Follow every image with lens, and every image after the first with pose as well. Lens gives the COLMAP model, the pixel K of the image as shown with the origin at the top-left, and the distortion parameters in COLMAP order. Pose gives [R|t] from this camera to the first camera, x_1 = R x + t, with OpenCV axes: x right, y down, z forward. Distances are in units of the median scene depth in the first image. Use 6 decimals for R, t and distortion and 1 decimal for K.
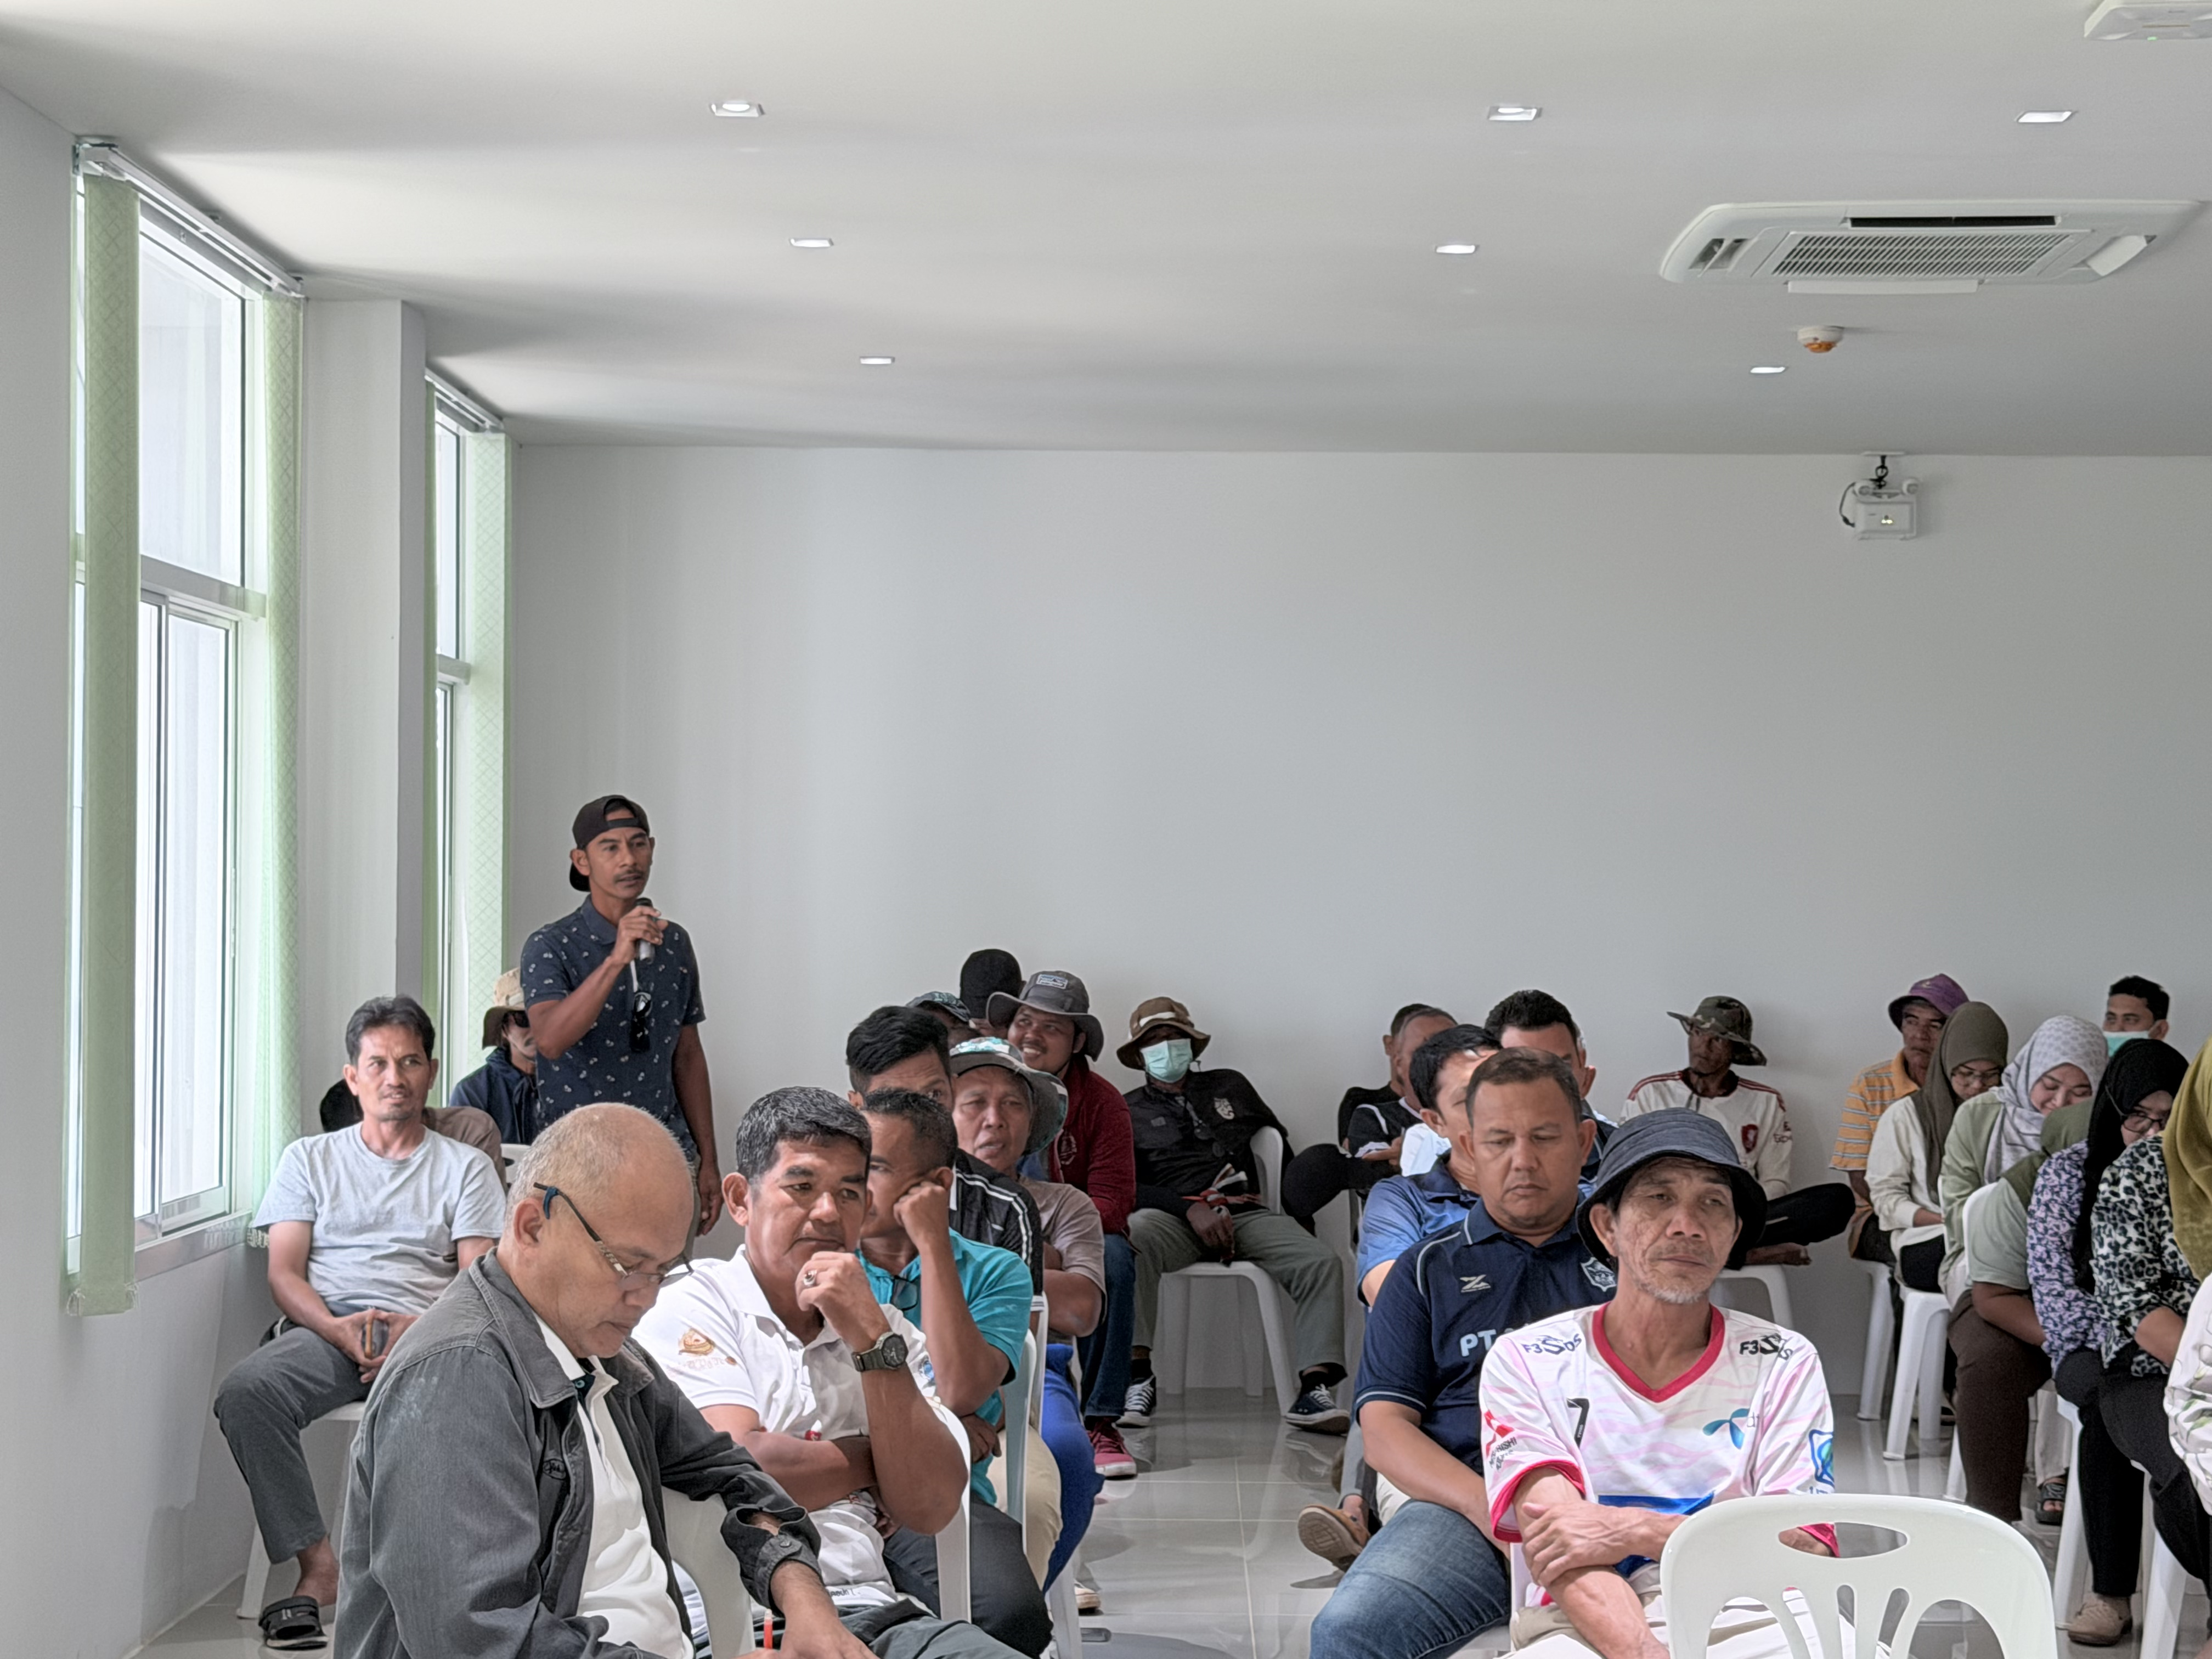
lens RADIAL K [[4205.4, 0, 1106.0], [0, 4205.4, 829.5], [0, 0, 1]] dist [0.045613, 0.082523]
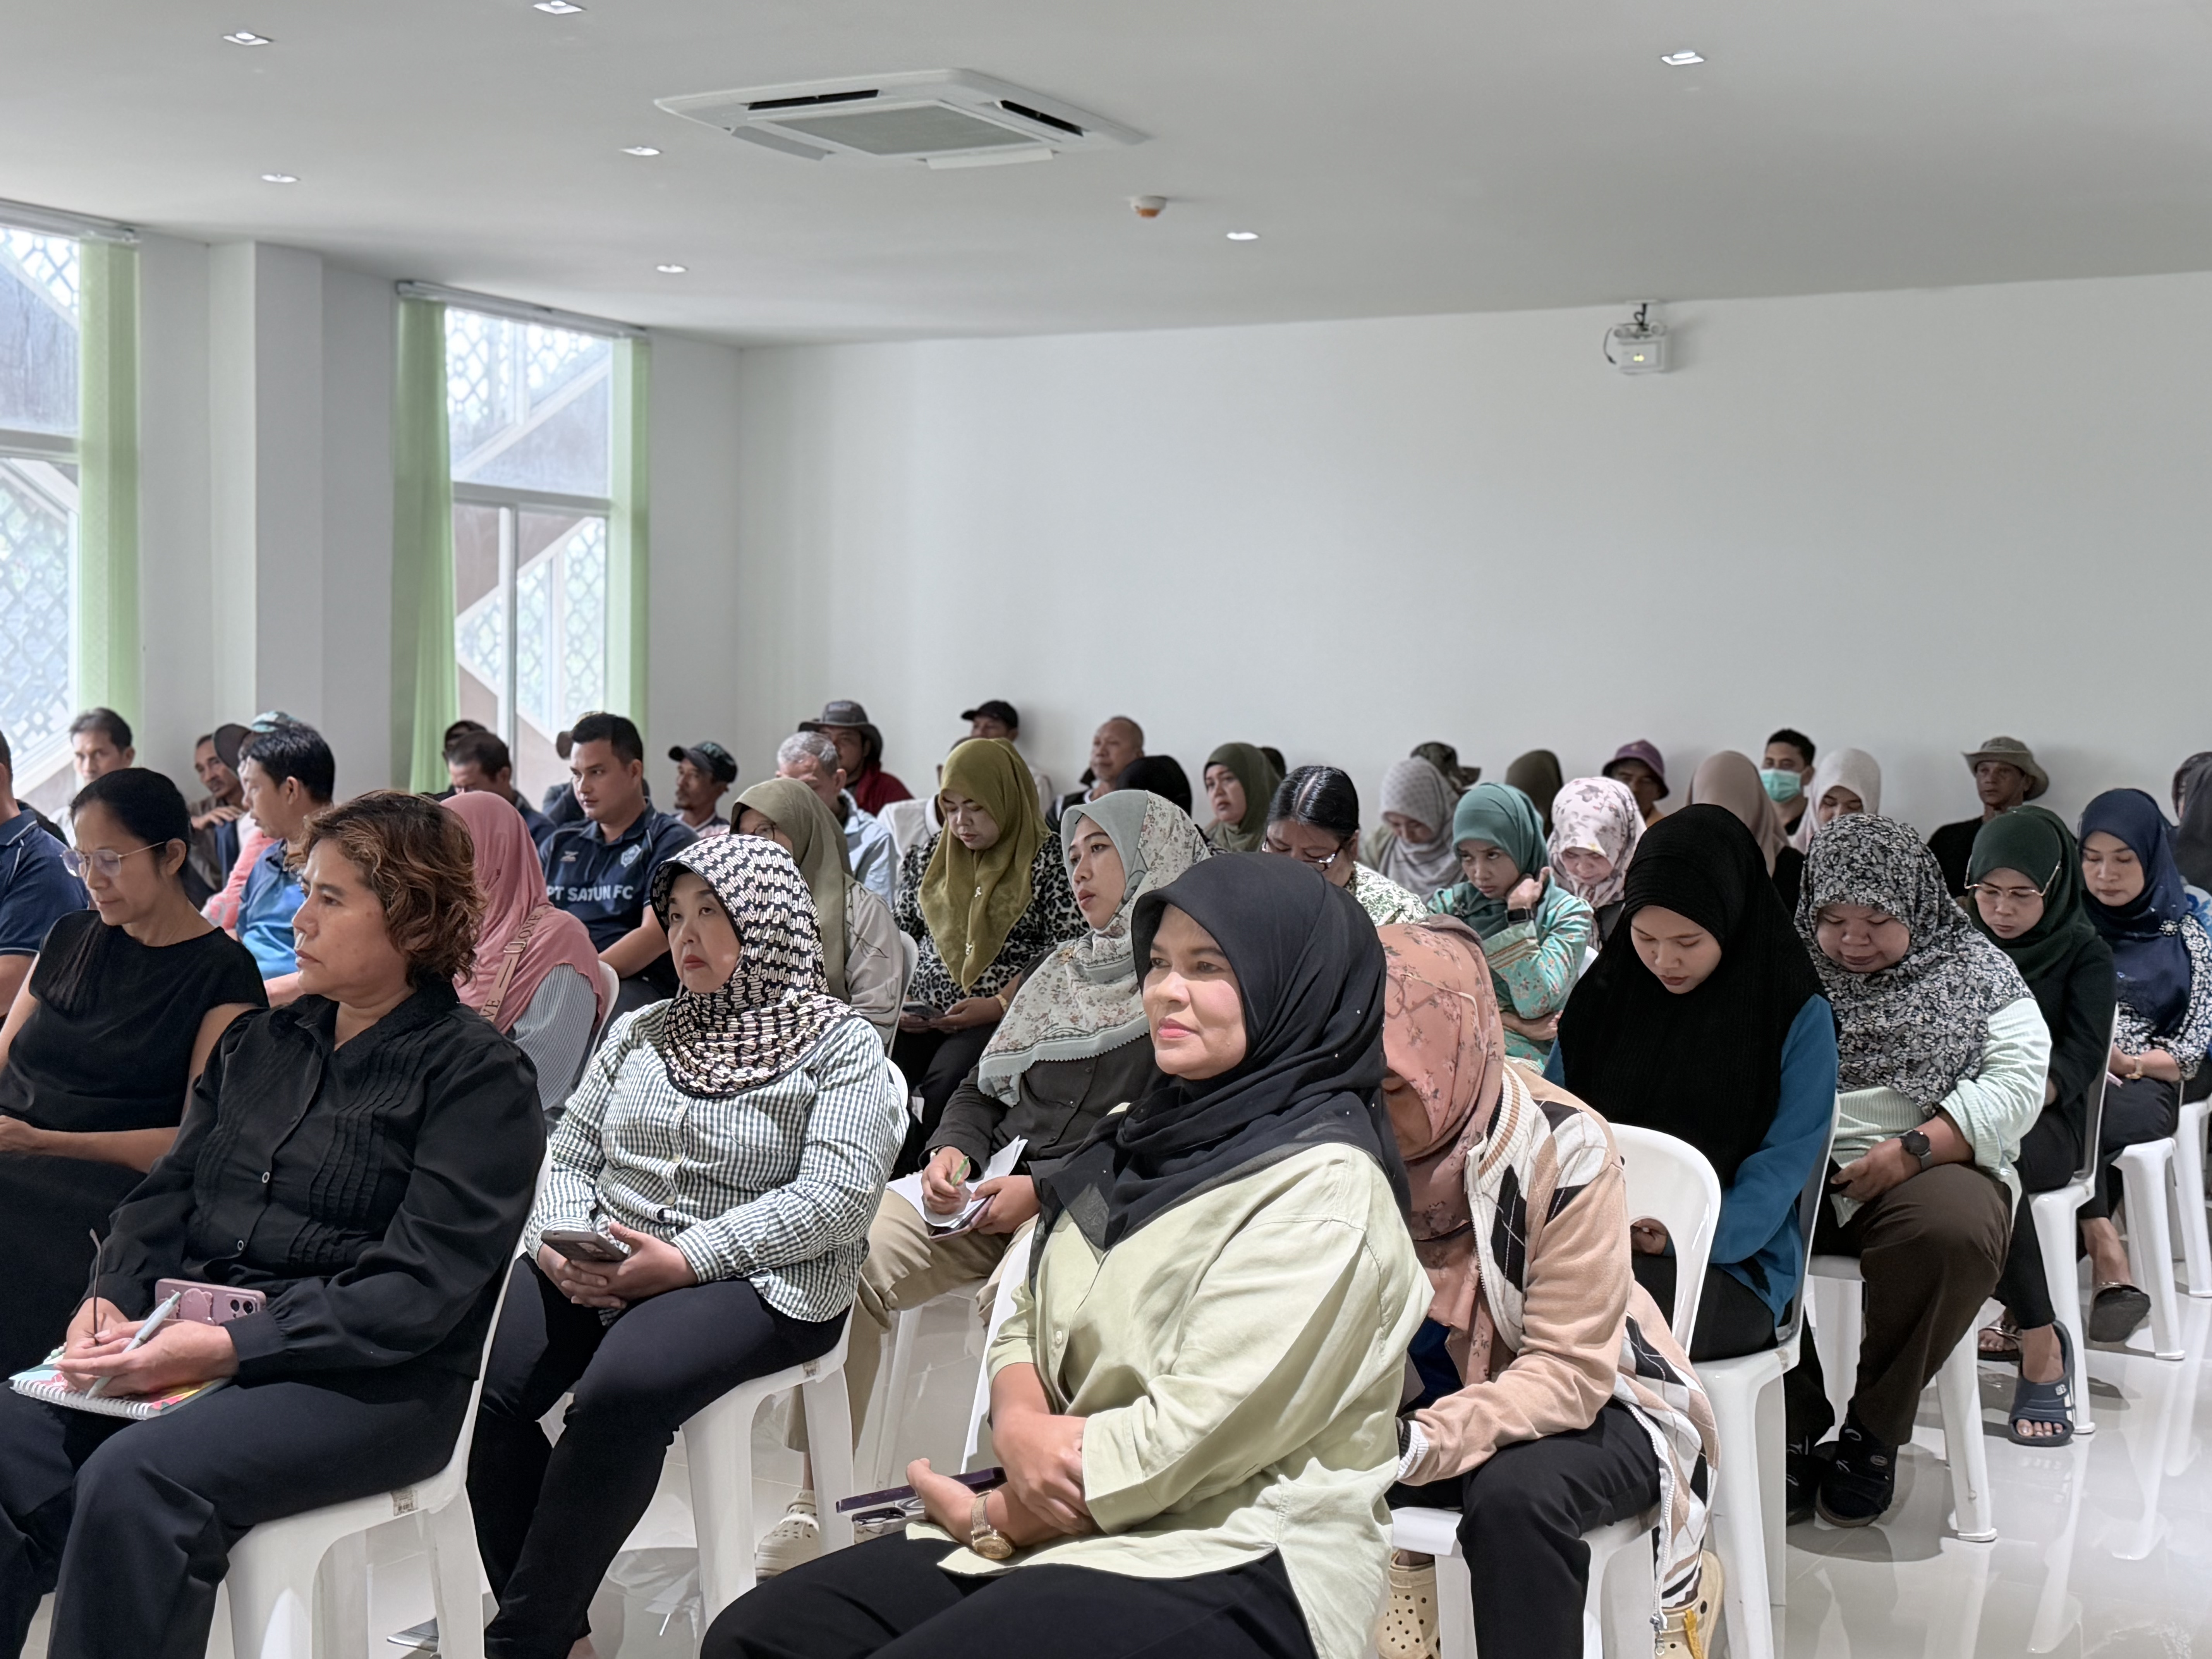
lens RADIAL K [[2970.5, 0, 1106.0], [0, 2970.5, 829.5], [0, 0, 1]] dist [0.218304, -0.844145]
pose [[0.890874, 0.025386, -0.453541, 0.462190], [-0.001234, 0.998569, 0.053468, 0.018312], [0.454249, -0.047074, 0.889630, 0.148965]]
